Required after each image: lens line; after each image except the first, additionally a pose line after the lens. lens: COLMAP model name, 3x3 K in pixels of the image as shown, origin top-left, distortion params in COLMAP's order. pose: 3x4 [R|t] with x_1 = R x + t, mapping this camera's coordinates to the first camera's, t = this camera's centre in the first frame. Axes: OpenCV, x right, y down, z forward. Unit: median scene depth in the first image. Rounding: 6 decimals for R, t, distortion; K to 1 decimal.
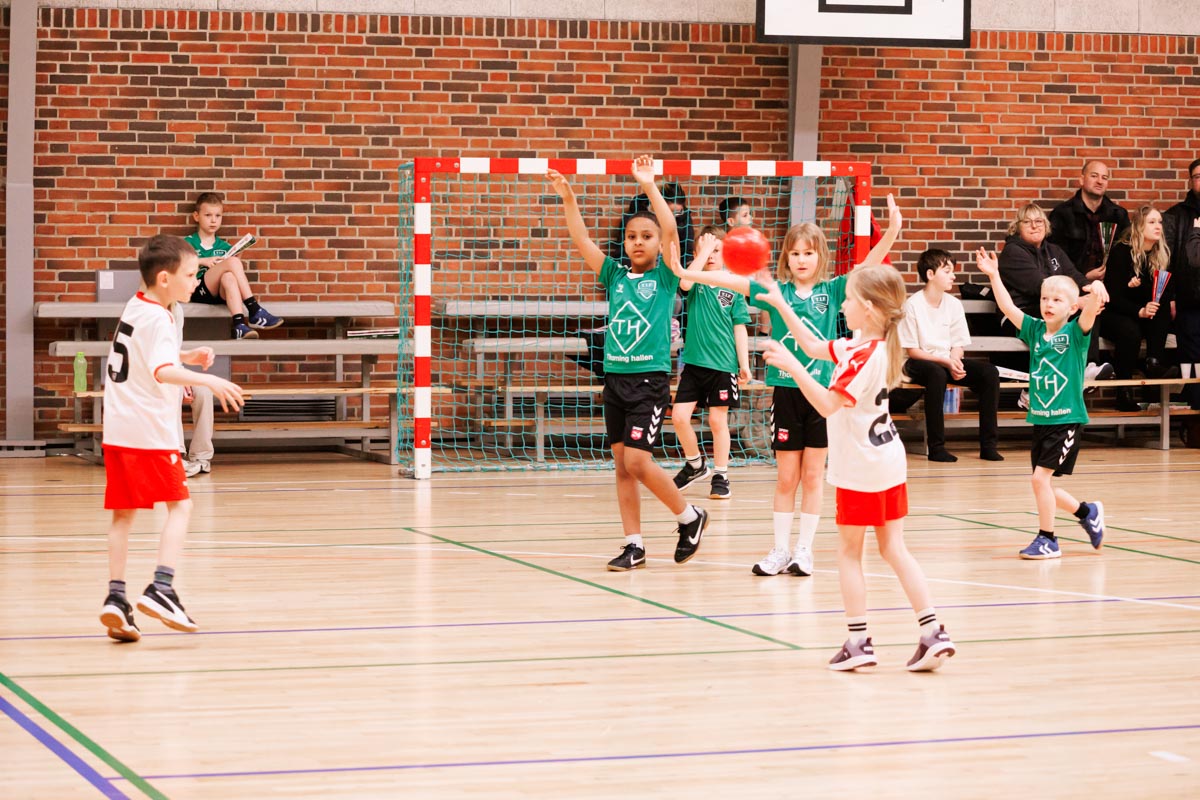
lens RADIAL K [[3532.9, 0, 600.0], [0, 3532.9, 401.0], [0, 0, 1]] dist [-0.342639, 0.000000]
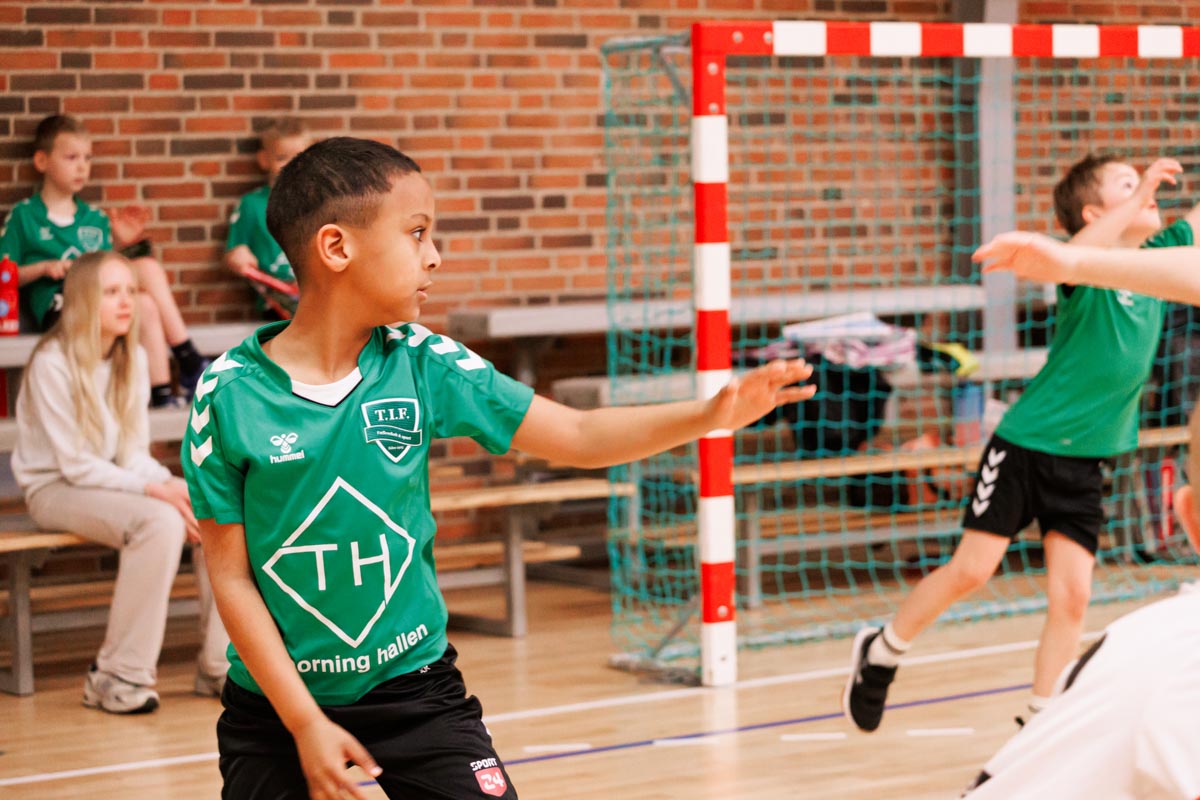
lens RADIAL K [[3532.9, 0, 600.3], [0, 3532.9, 400.2], [0, 0, 1]] dist [-0.342639, 0.000000]
pose [[0.963698, -0.044046, 0.263335, -0.170257], [0.040683, 0.999006, 0.018216, -0.023851], [-0.263876, -0.006841, 0.964532, 0.477942]]
